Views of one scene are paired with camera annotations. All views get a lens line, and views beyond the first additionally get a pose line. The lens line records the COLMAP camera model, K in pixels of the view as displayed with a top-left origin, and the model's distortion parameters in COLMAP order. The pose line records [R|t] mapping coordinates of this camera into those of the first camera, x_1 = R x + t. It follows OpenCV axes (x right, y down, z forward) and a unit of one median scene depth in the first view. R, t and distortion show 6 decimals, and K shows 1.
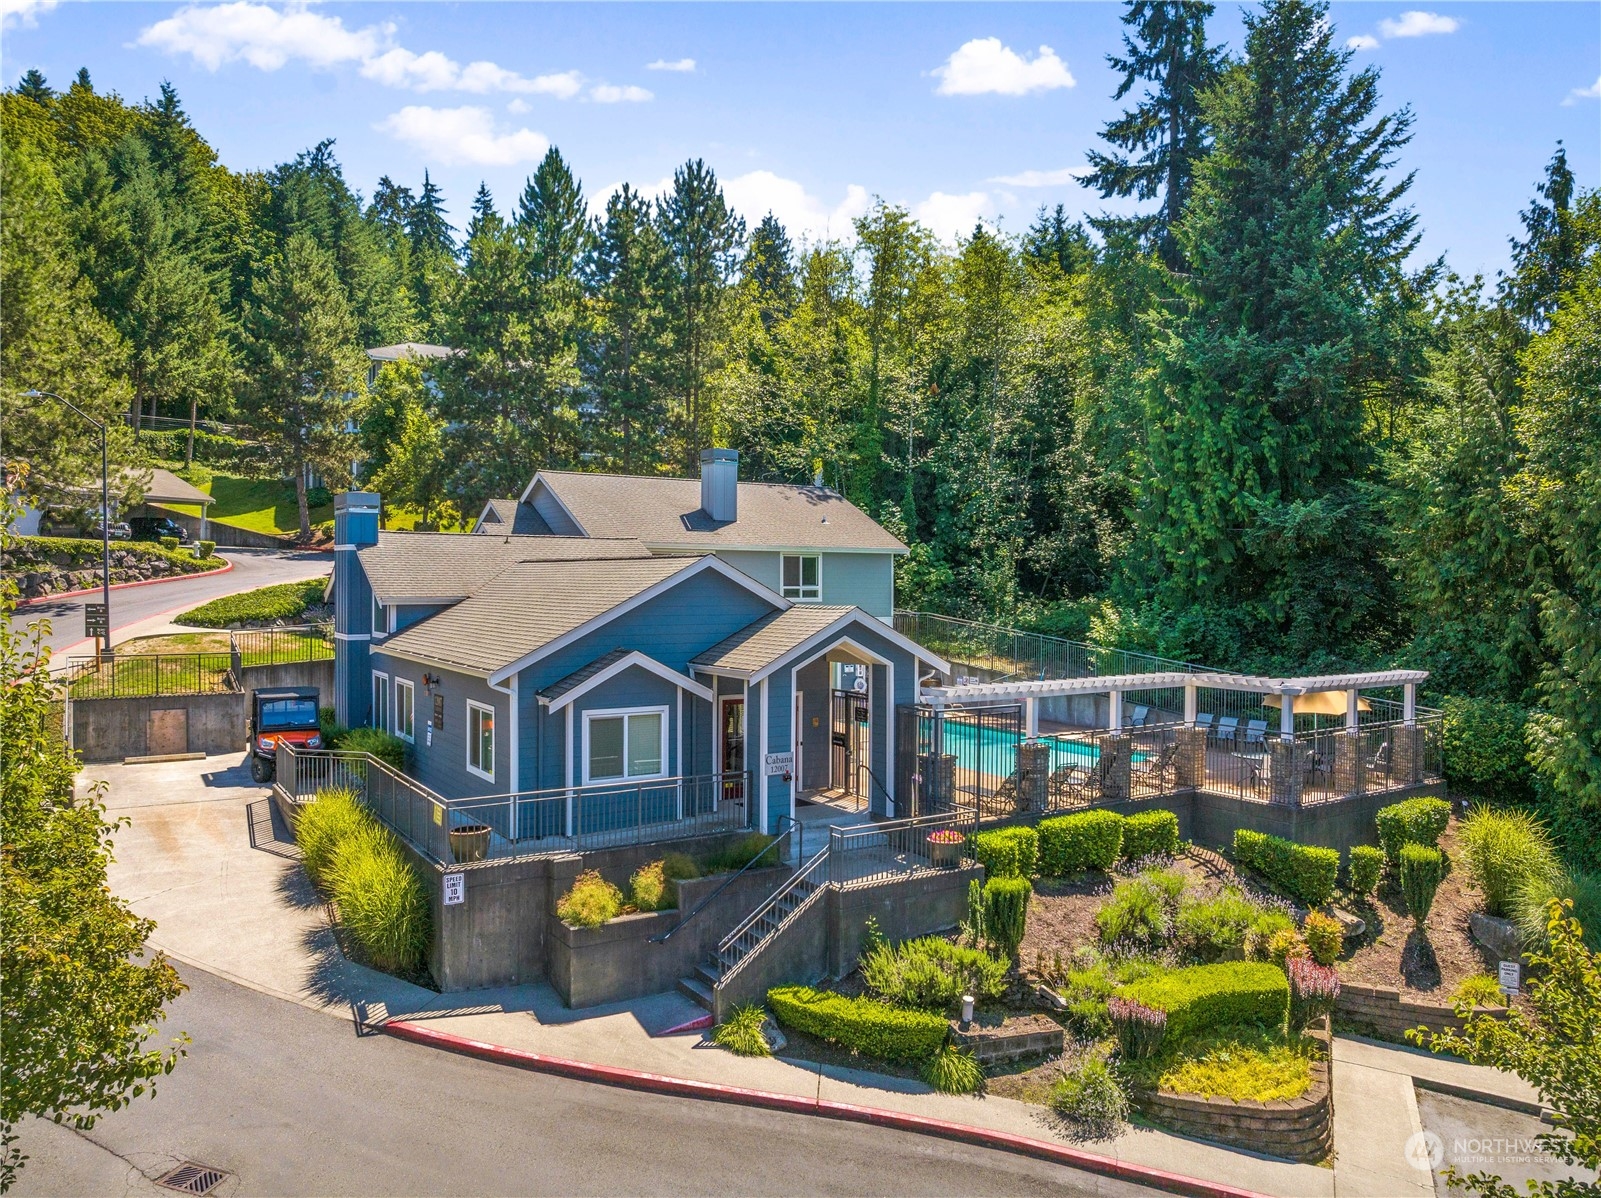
lens RADIAL K [[1126.2, 0, 795.8], [0, 1126.2, 565.3], [0, 0, 1]] dist [-0.002720, -0.093904]
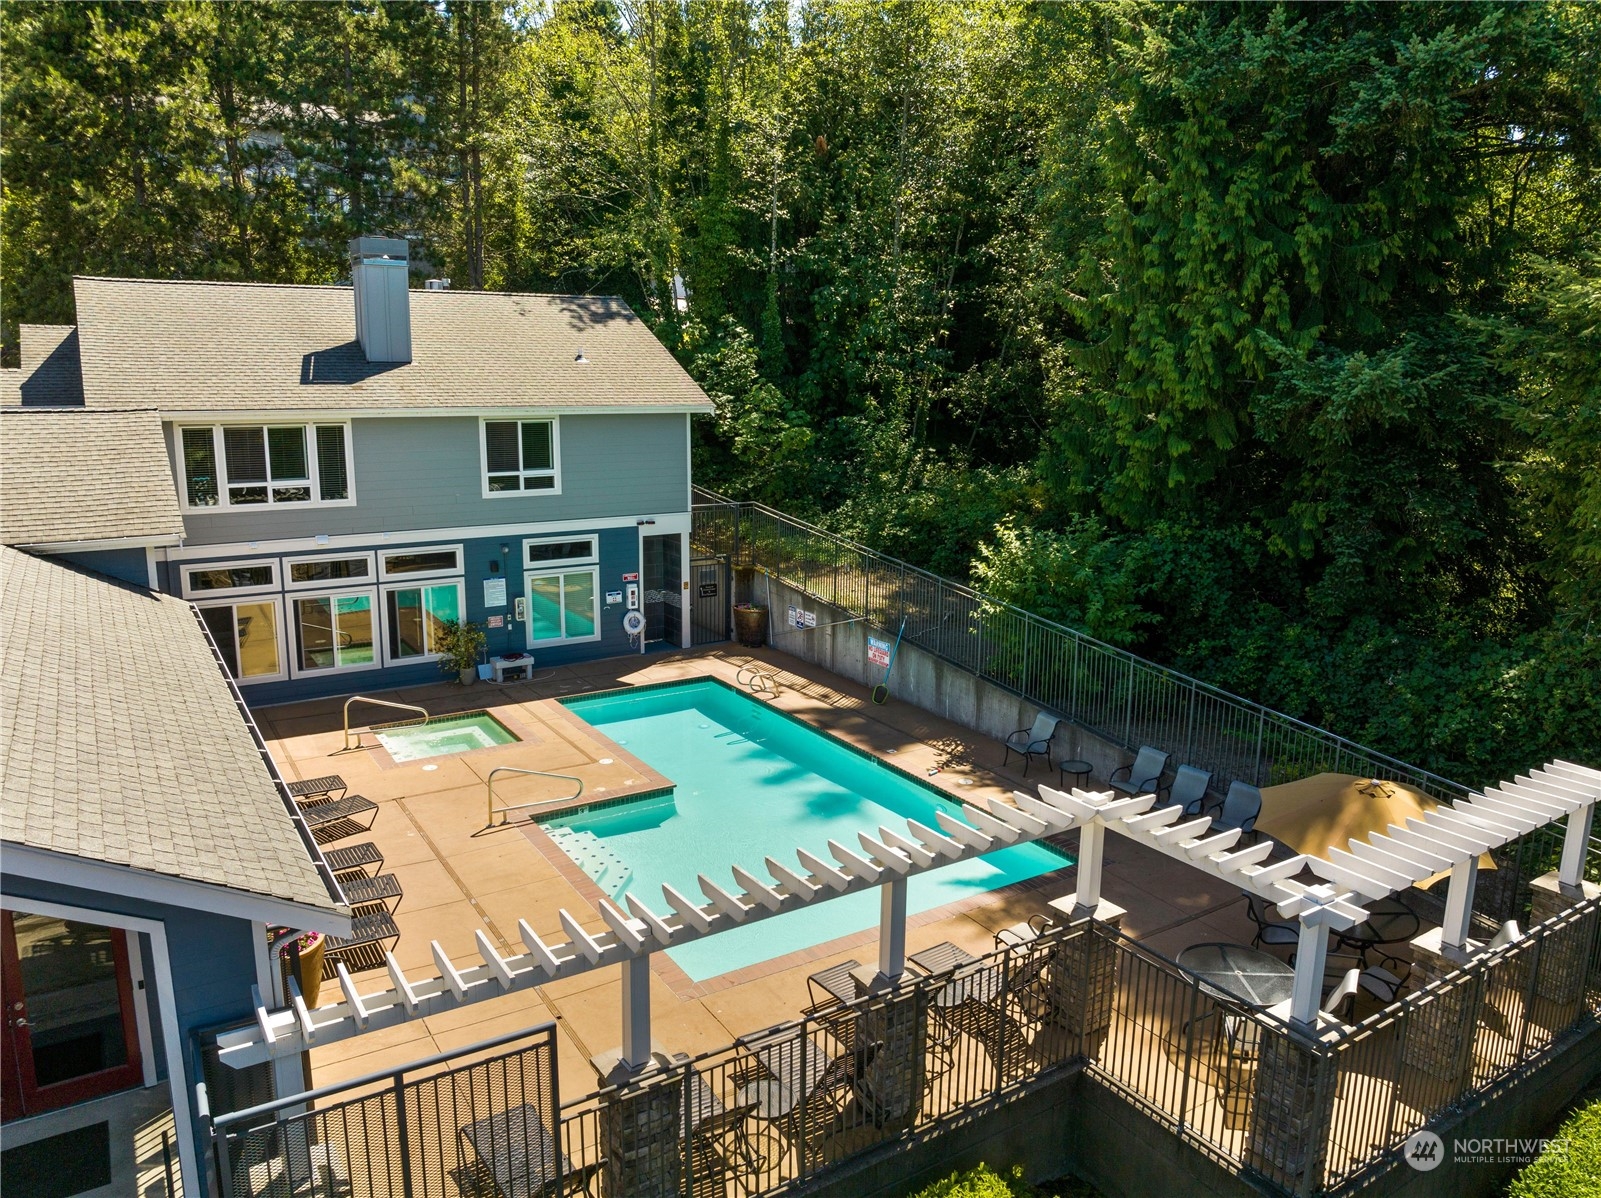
lens RADIAL K [[1126.2, 0, 795.8], [0, 1126.2, 565.3], [0, 0, 1]] dist [-0.002720, -0.093904]
pose [[0.999942, 0.007778, -0.007407, 0.161328], [-0.006242, 0.982026, 0.188642, -0.048404], [0.008742, -0.188585, 0.982018, 0.397621]]
